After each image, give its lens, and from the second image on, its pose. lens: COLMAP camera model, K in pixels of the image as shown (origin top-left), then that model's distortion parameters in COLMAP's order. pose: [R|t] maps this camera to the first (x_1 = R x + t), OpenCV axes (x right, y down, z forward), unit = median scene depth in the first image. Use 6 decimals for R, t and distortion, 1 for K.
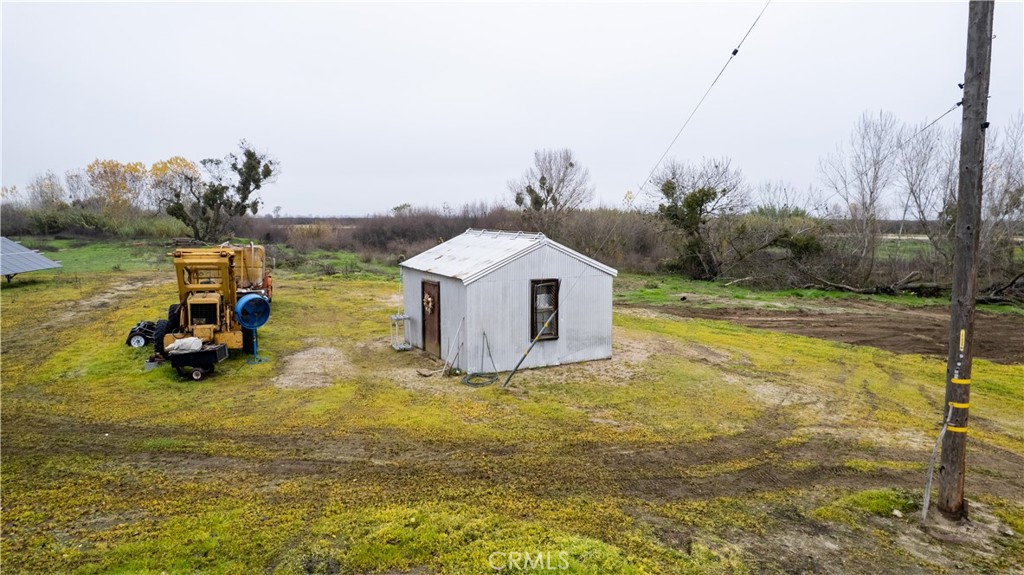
lens RADIAL K [[660.7, 0, 510.1], [0, 660.7, 287.7], [0, 0, 1]] dist [-0.078654, 0.068092]
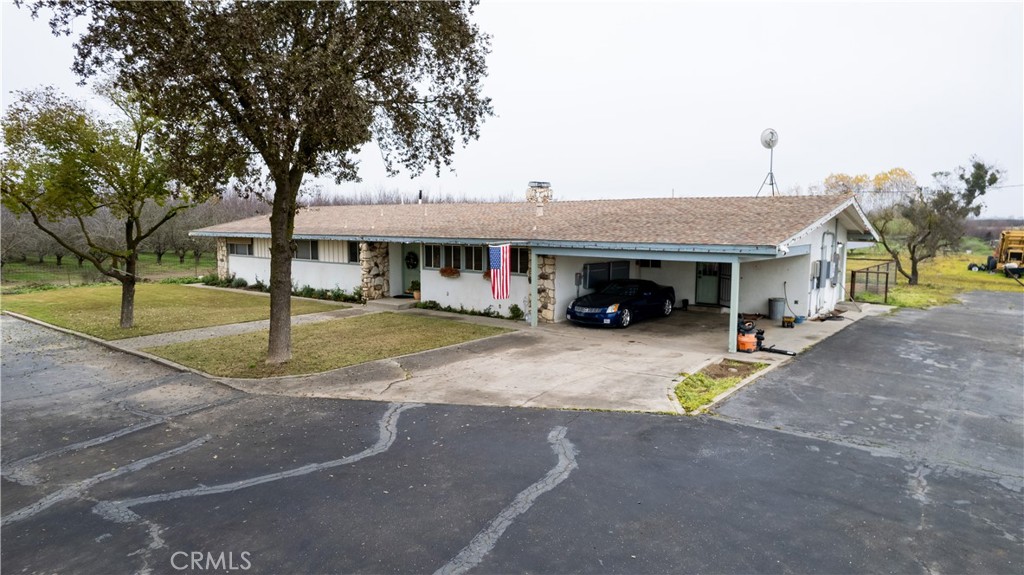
lens RADIAL K [[660.7, 0, 510.3], [0, 660.7, 289.1], [0, 0, 1]] dist [-0.078654, 0.068092]
pose [[0.580380, 0.082940, -0.810111, 0.077168], [-0.083112, 0.995638, 0.042391, 0.039624], [0.810094, 0.042727, 0.584741, -0.365855]]
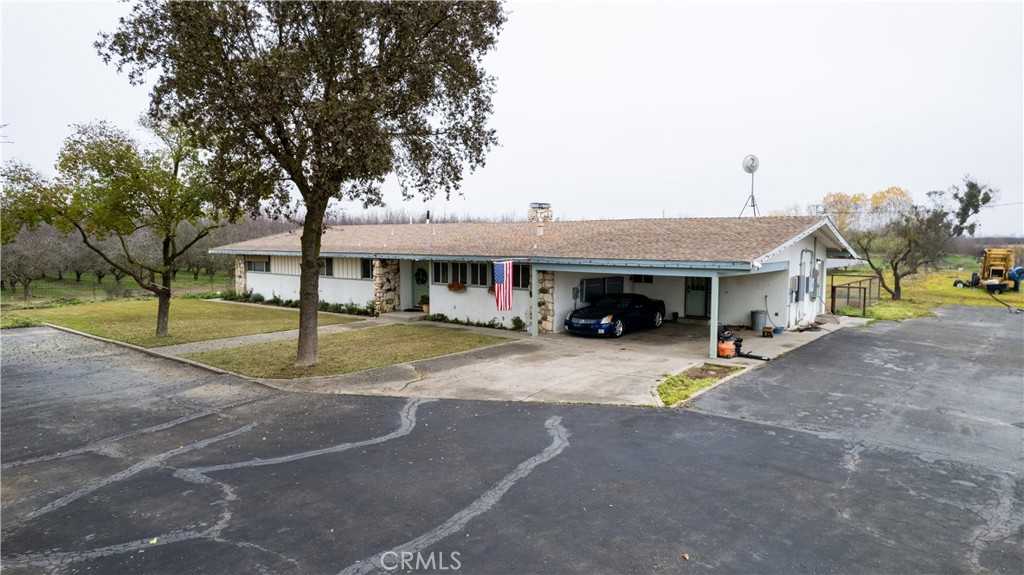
lens RADIAL K [[660.7, 0, 512.2], [0, 660.7, 290.6], [0, 0, 1]] dist [-0.078654, 0.068092]
pose [[0.579624, 0.062225, -0.812505, 0.092872], [-0.083002, 0.996403, 0.017097, 0.040643], [0.810646, 0.057529, 0.582704, -0.377047]]
